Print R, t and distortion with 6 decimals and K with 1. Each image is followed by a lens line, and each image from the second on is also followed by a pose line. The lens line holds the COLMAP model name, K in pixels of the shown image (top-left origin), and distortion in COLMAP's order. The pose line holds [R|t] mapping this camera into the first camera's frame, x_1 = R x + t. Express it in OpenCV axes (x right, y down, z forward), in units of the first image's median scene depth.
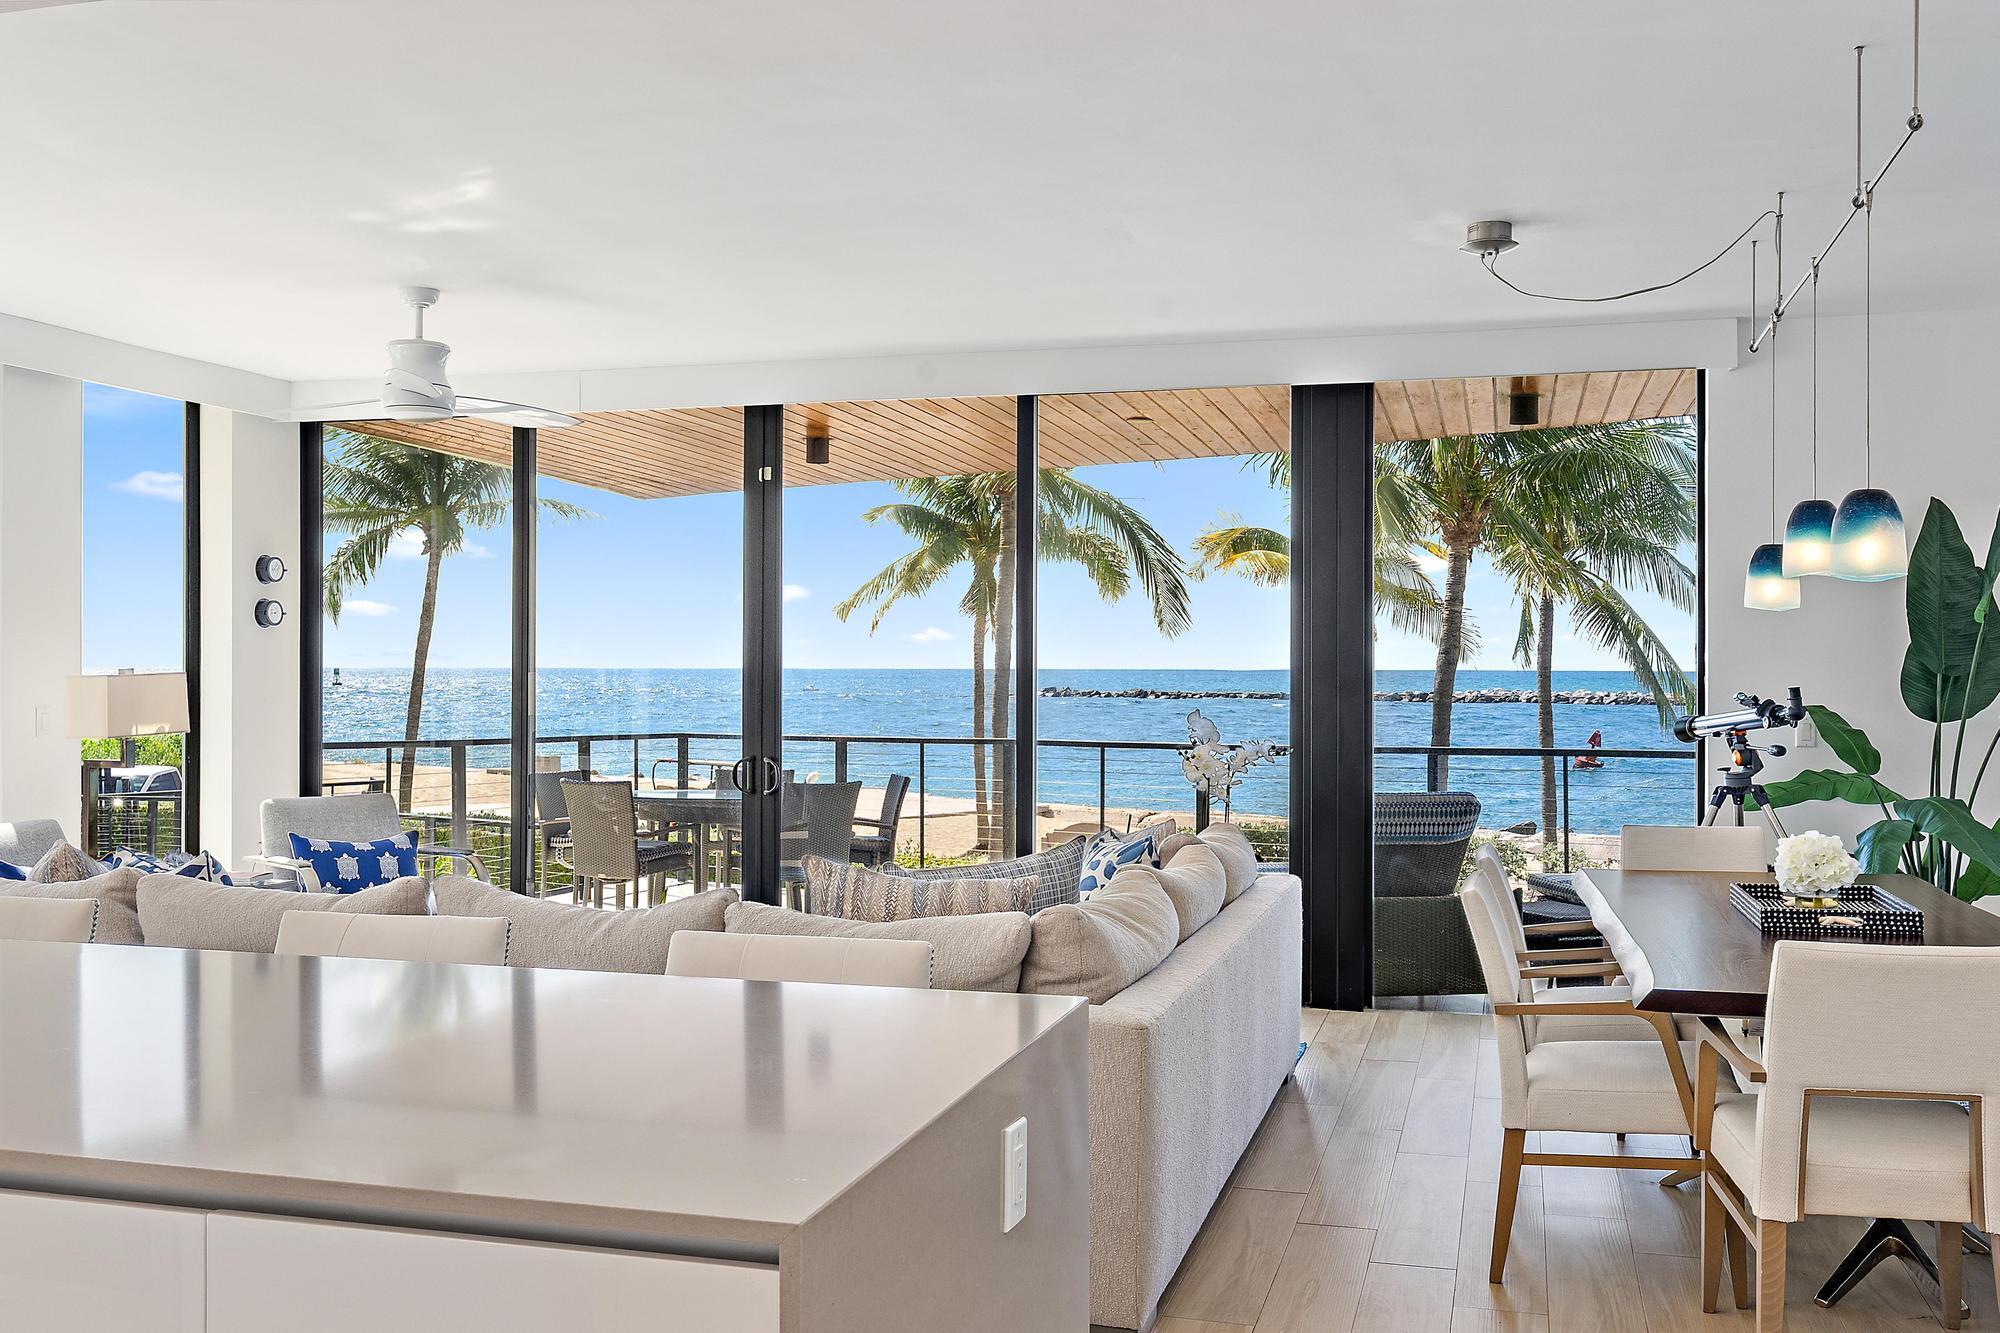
lens RADIAL K [[1810.9, 0, 1004.4], [0, 1810.9, 669.4], [0, 0, 1]] dist [0.005321, -0.006704]
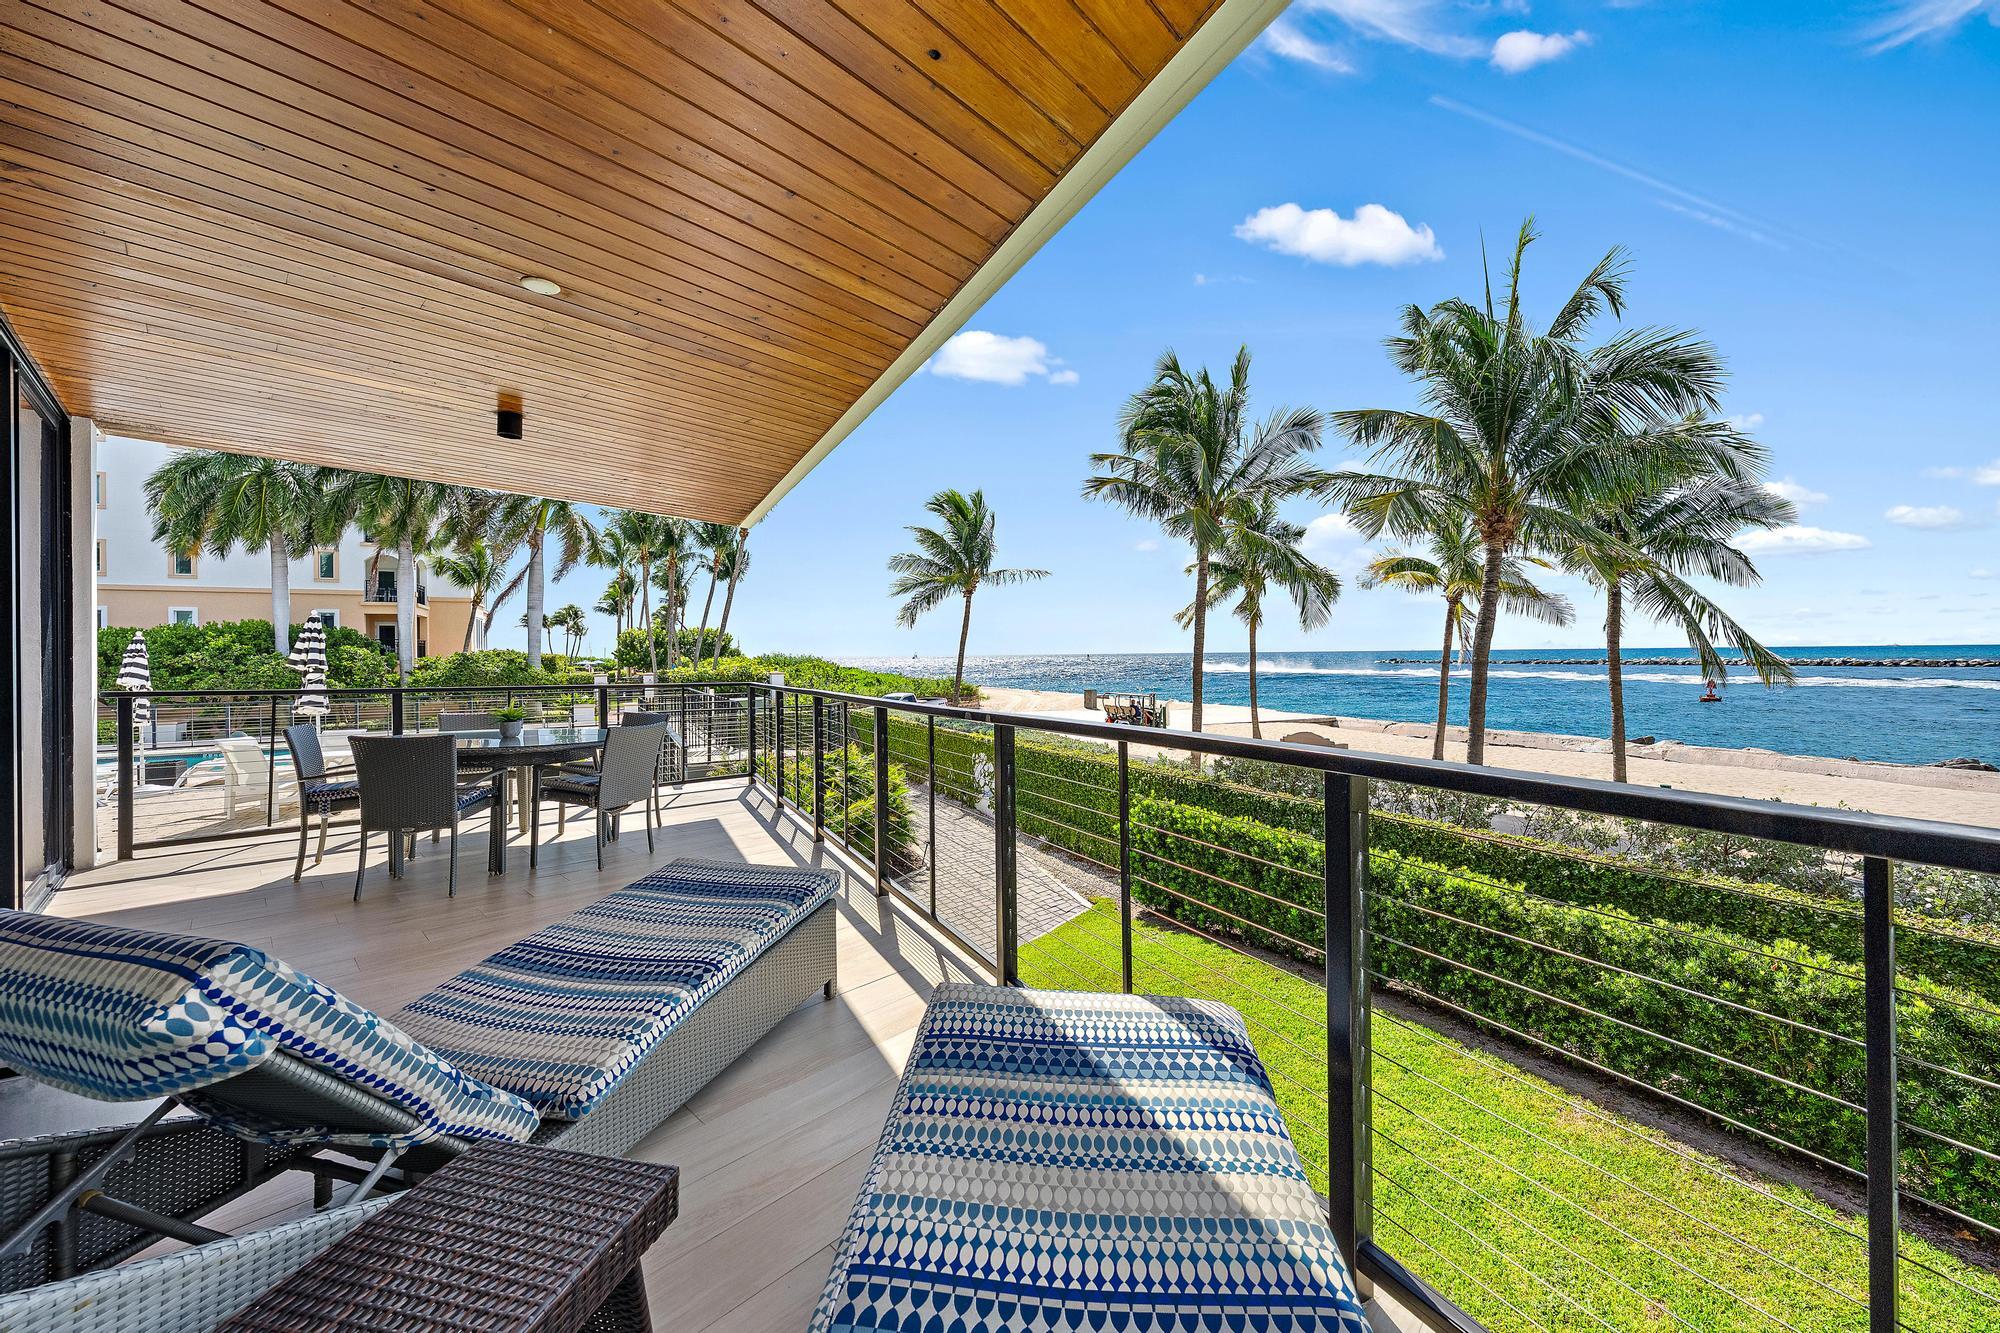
lens RADIAL K [[725.1, 0, 1000.0], [0, 725.1, 666.5], [0, 0, 1]] dist [-0.001310, -0.000152]
pose [[0.887787, -0.004062, -0.460236, 0.491263], [0.012070, 0.999823, 0.014458, 0.028440], [0.460096, -0.018391, 0.887679, 1.036394]]
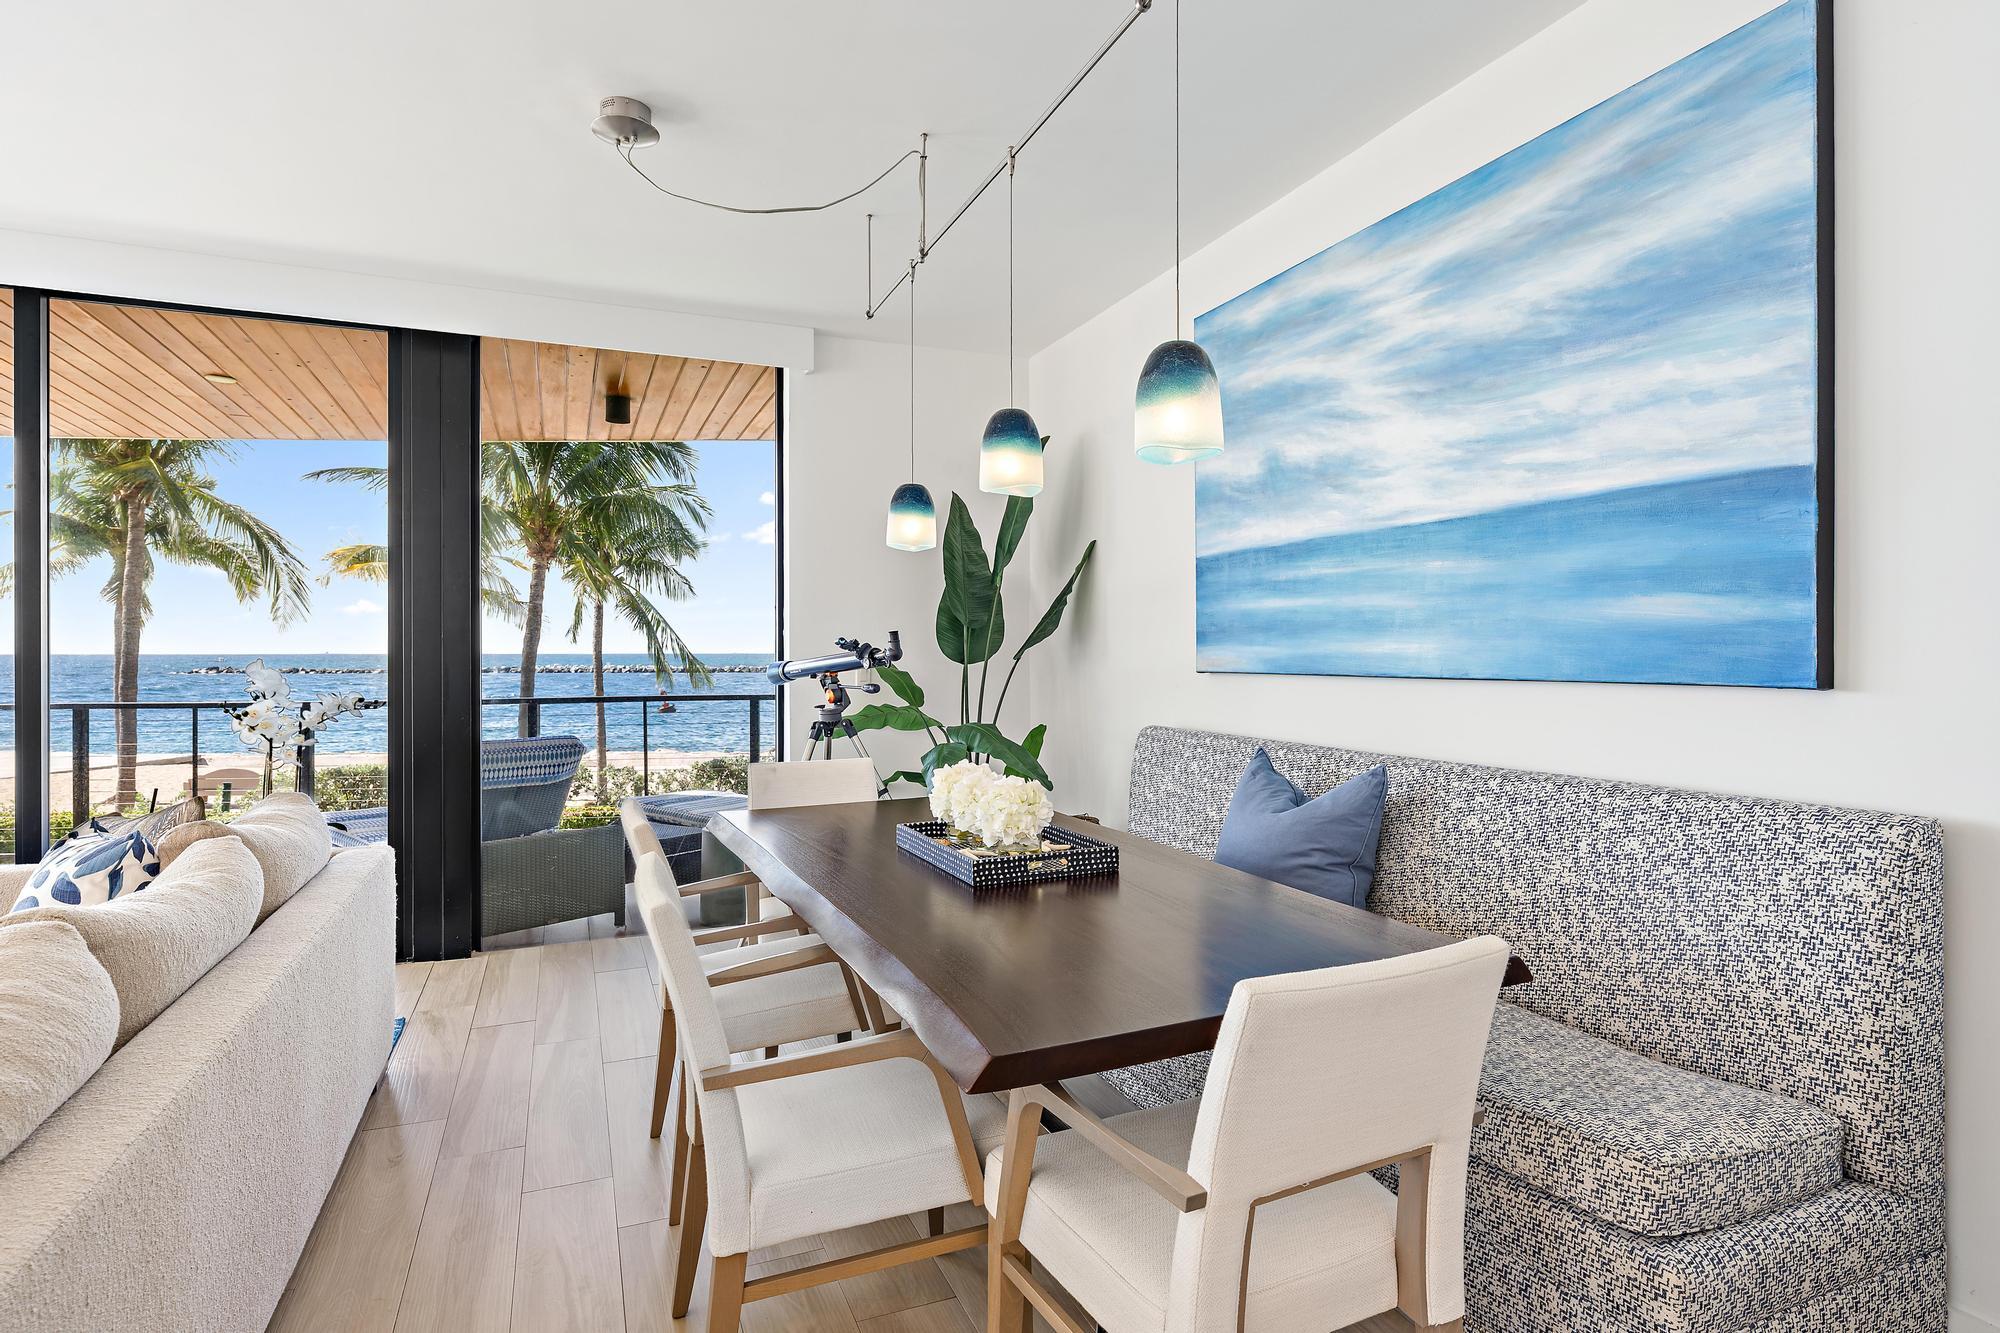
lens RADIAL K [[1043.8, 0, 1004.5], [0, 1043.8, 653.2], [0, 0, 1]] dist [0.000205, 0.000607]
pose [[0.782298, -0.003301, 0.622896, 0.069334], [0.003134, 0.999994, 0.001362, 0.018360], [-0.622897, 0.000887, 0.782303, 0.362986]]
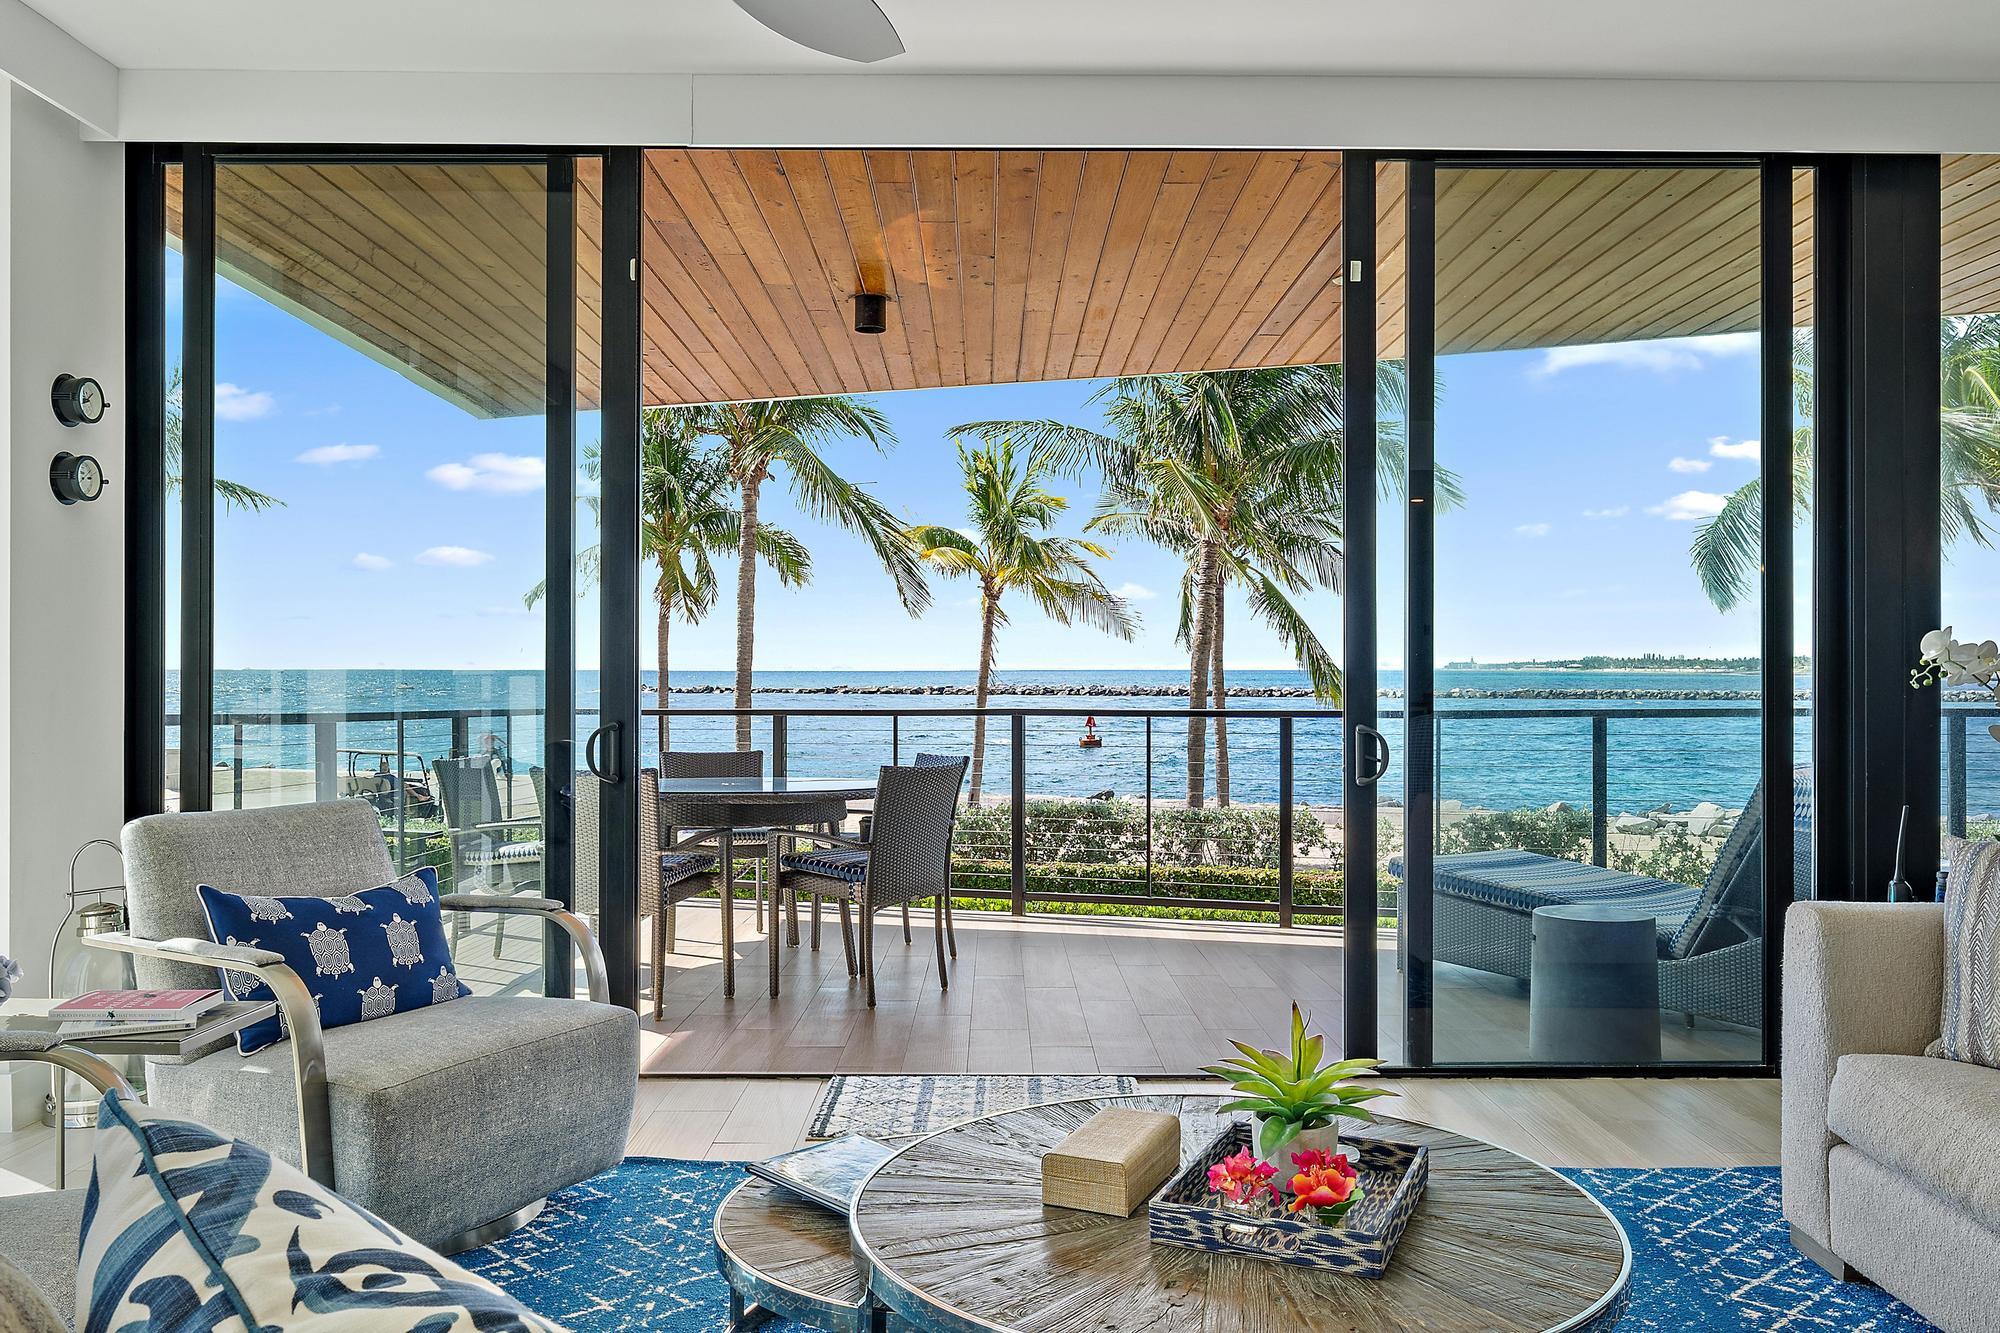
lens RADIAL K [[1478.2, 0, 1000.0], [0, 1478.2, 666.5], [0, 0, 1]] dist [-0.002502, -0.001296]
pose [[0.960942, -0.001827, 0.276744, -0.306860], [0.002501, 0.999995, -0.002084, 0.033264], [-0.276739, 0.002695, 0.960941, 0.575505]]
